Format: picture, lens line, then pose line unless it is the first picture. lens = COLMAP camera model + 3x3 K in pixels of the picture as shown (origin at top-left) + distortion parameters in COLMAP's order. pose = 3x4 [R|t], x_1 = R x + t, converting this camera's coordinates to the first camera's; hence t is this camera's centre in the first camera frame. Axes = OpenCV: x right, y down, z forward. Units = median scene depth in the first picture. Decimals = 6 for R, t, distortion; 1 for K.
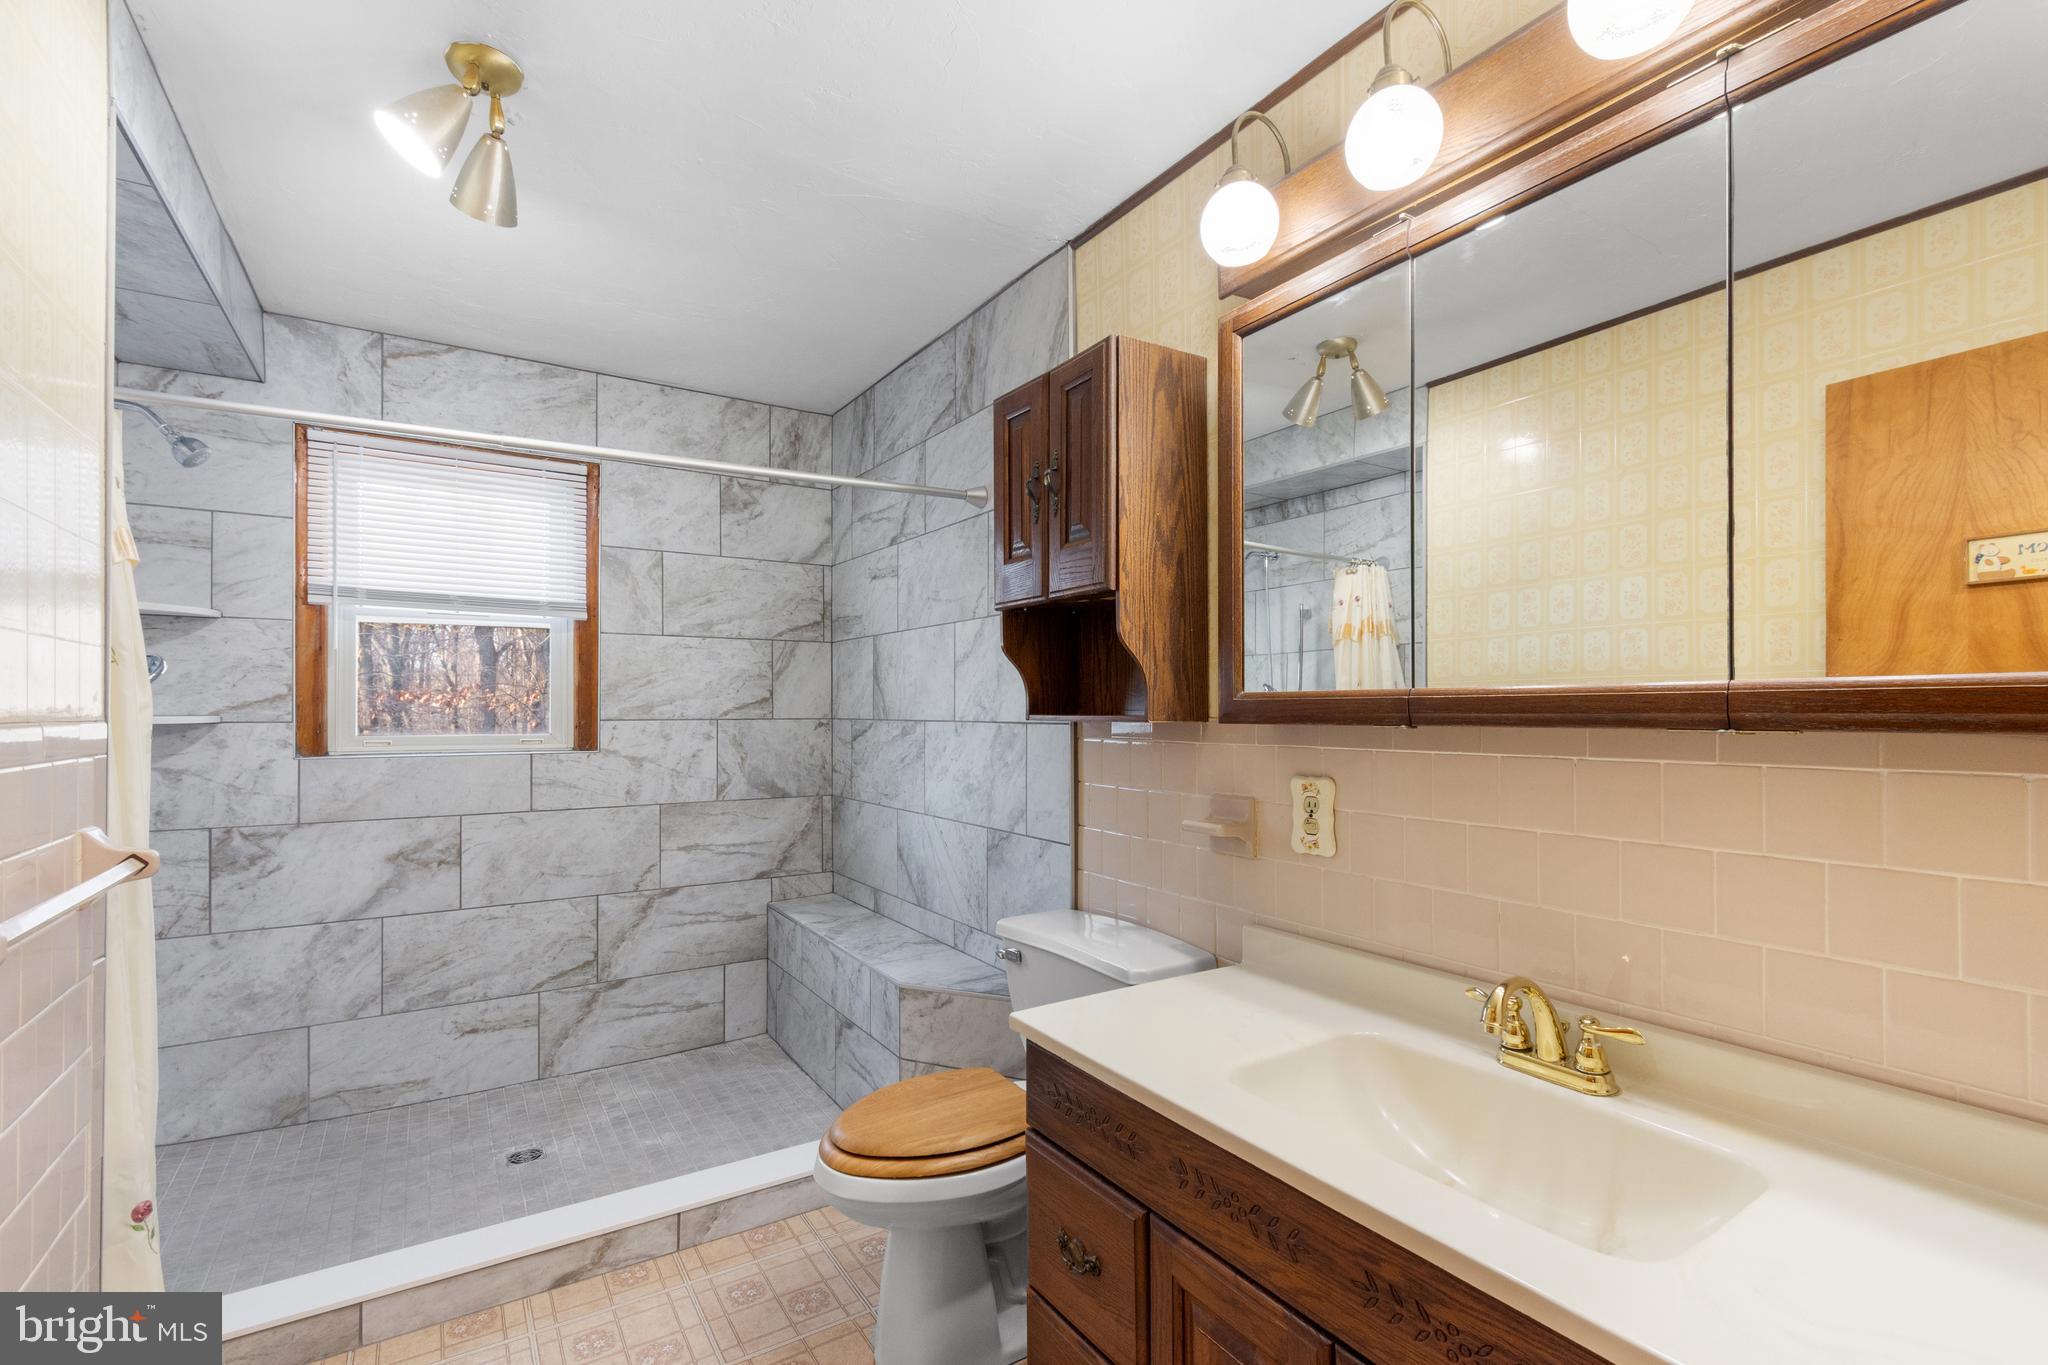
lens RADIAL K [[906.9, 0, 1026.8], [0, 906.9, 722.2], [0, 0, 1]] dist [0.002591, 0.000446]
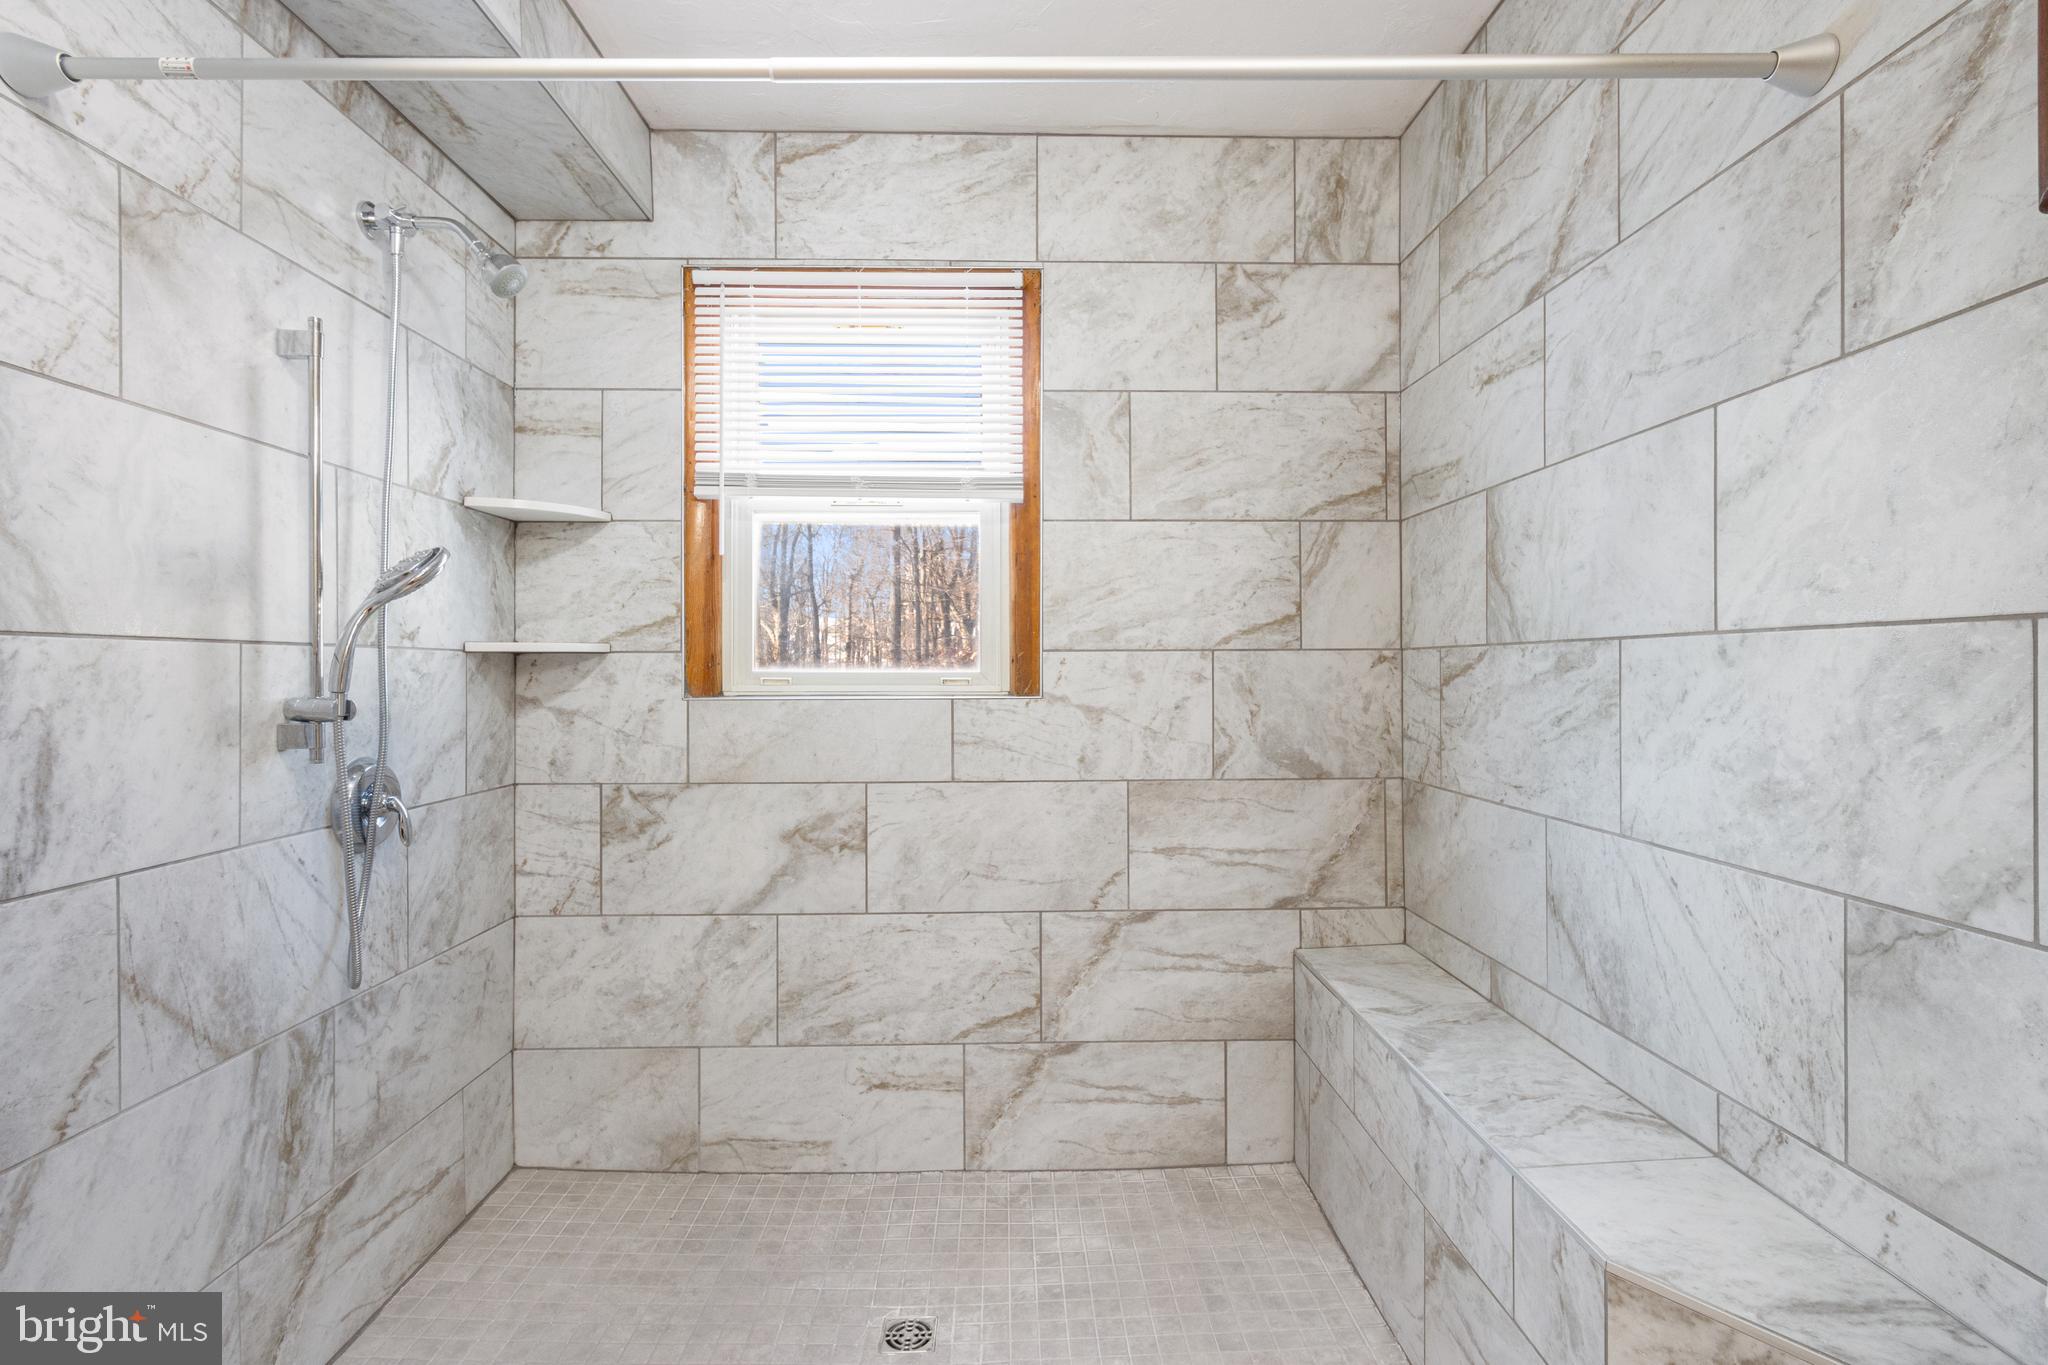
lens RADIAL K [[930.1, 0, 1033.0], [0, 930.1, 663.2], [0, 0, 1]] dist [0.005732, -0.004116]
pose [[0.847062, -0.009998, -0.531400, -0.131050], [-0.002737, 0.999728, -0.023173, 0.027303], [0.531487, 0.021083, 0.846804, 0.489370]]
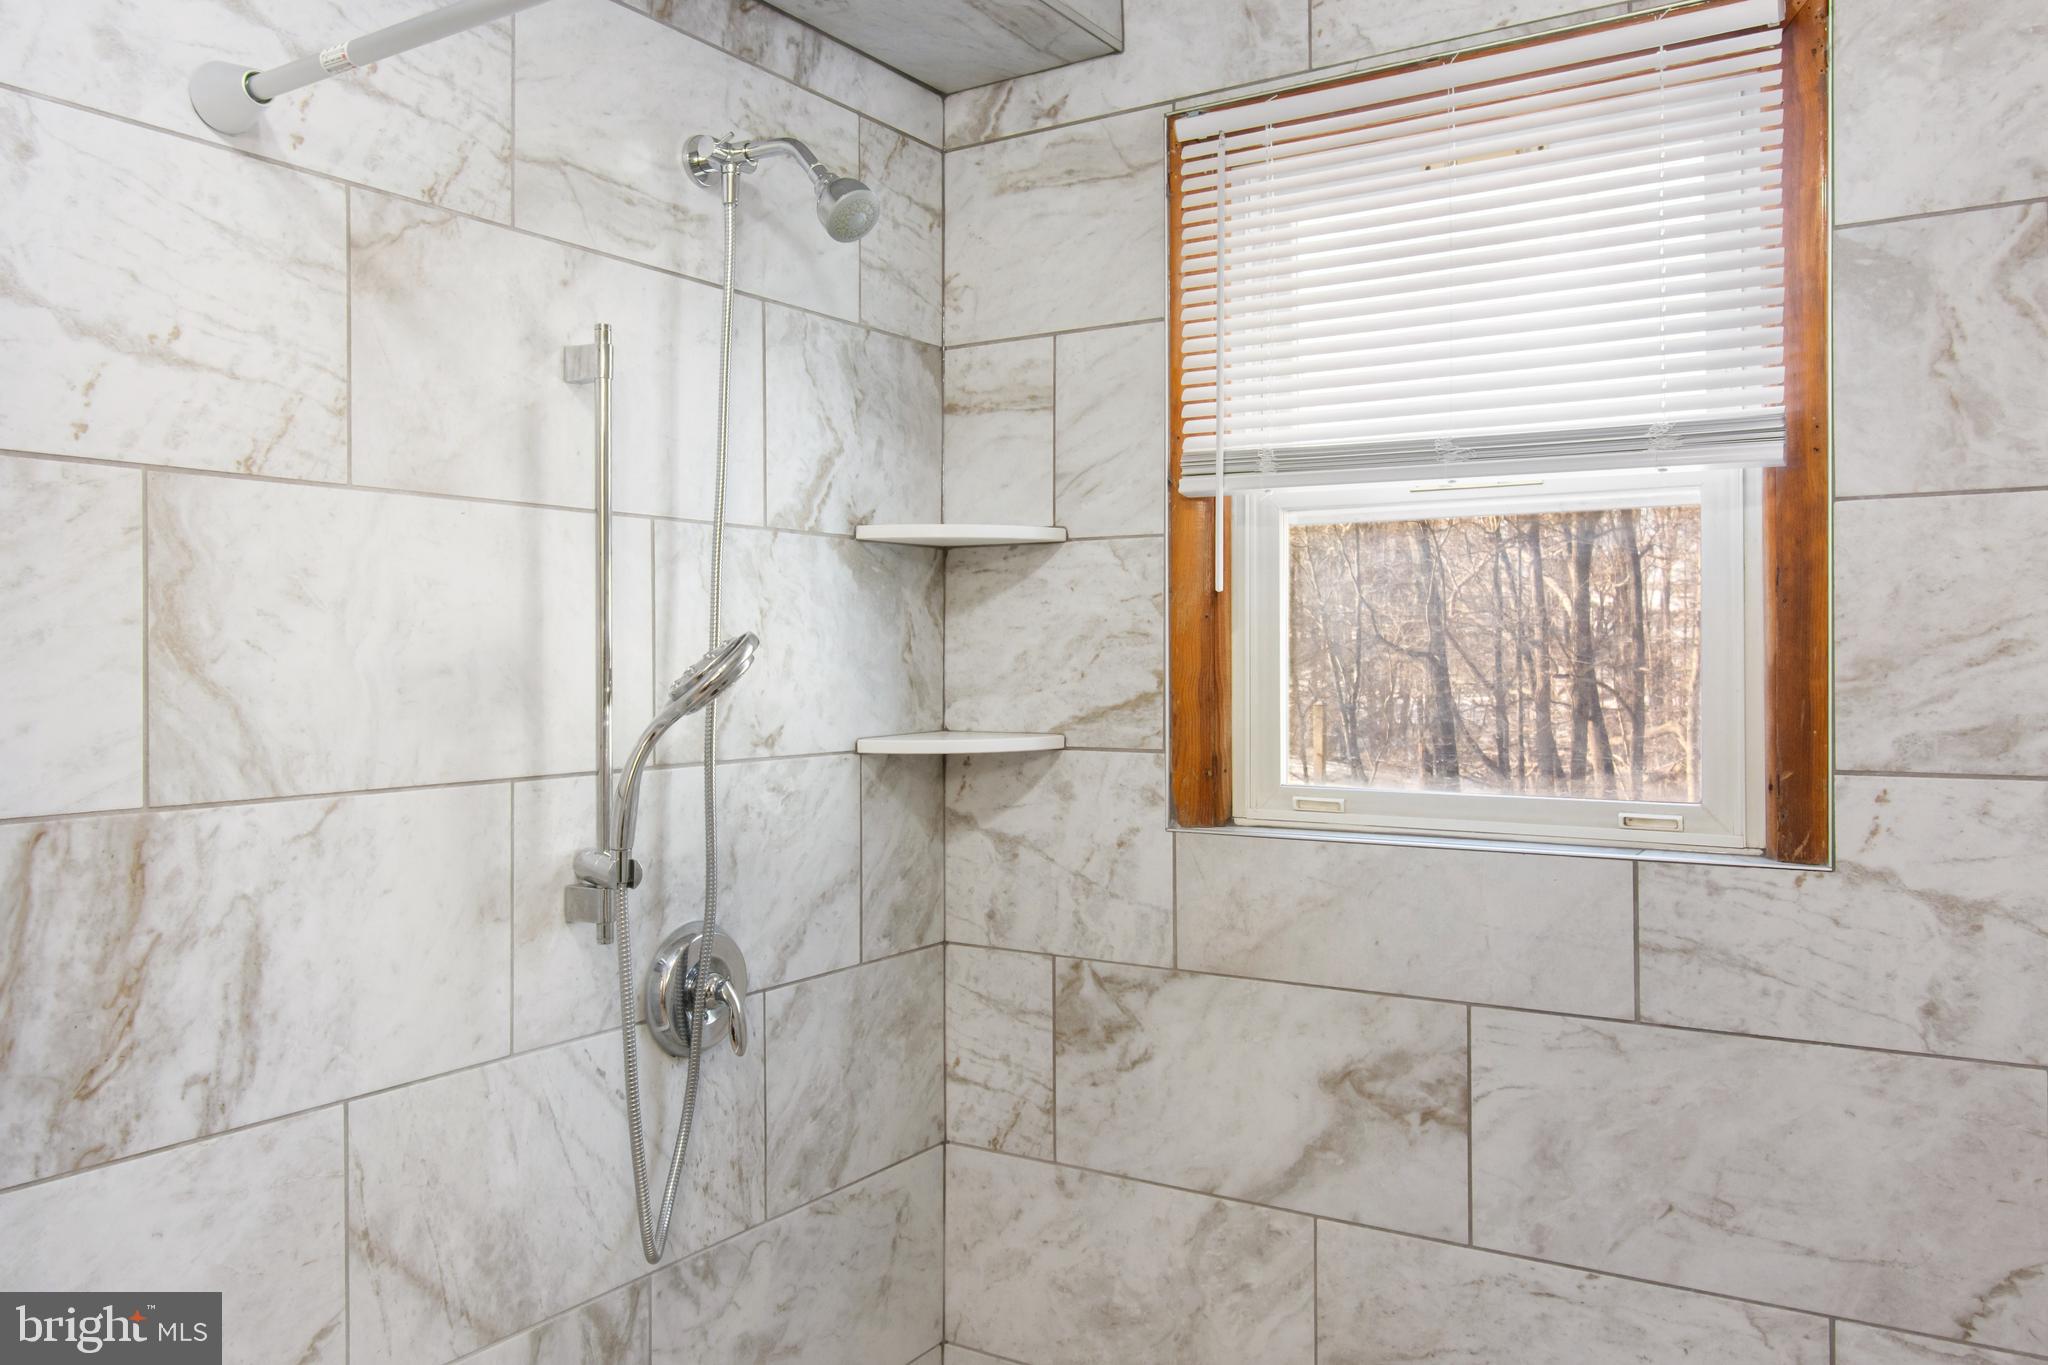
lens RADIAL K [[1529.9, 0, 1060.3], [0, 1529.9, 654.3], [0, 0, 1]] dist [0.002742, -0.004783]
pose [[0.422229, -0.013747, -0.906385, -0.113362], [-0.016946, 0.999591, -0.023055, -0.031490], [0.906331, 0.025094, 0.421823, 0.620396]]
